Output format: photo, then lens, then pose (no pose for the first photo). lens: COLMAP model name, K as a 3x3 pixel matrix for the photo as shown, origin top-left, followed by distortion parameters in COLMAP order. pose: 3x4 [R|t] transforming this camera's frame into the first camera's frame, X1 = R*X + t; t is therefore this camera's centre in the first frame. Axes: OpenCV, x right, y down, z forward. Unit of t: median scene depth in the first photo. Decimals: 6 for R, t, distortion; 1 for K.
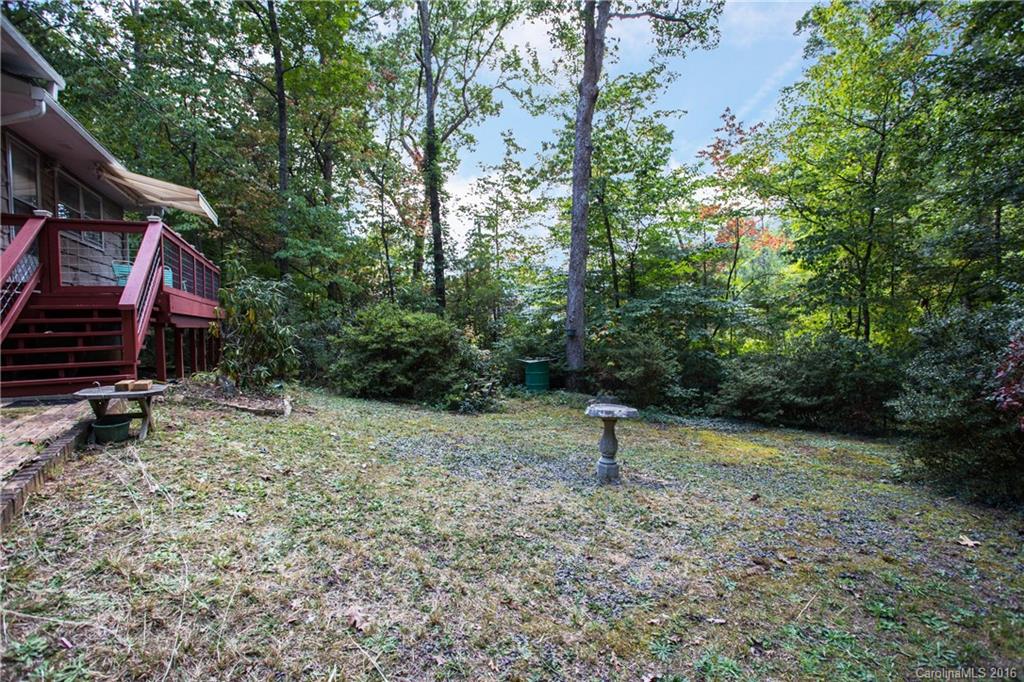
lens RADIAL K [[499.8, 0, 502.9], [0, 499.8, 341.5], [0, 0, 1]] dist [-0.083014, 0.036521]
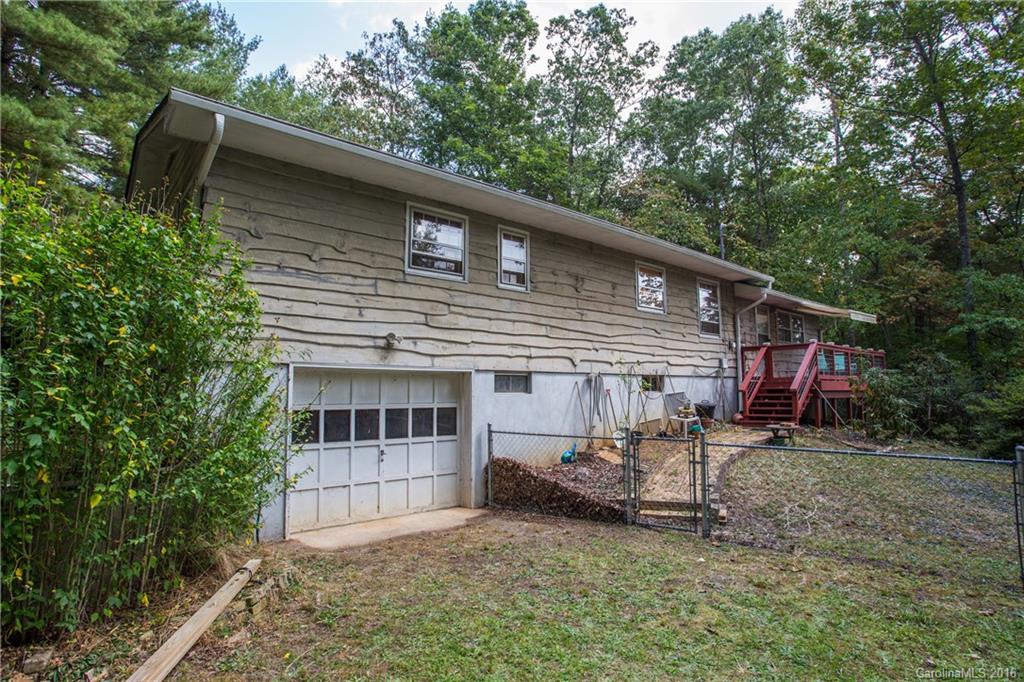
lens RADIAL K [[499.8, 0, 502.9], [0, 499.8, 341.5], [0, 0, 1]] dist [-0.083014, 0.036521]
pose [[0.248363, -0.078791, -0.965457, 0.974800], [-0.035201, 0.995294, -0.090281, -0.043019], [0.968027, 0.056408, 0.244420, -0.772771]]
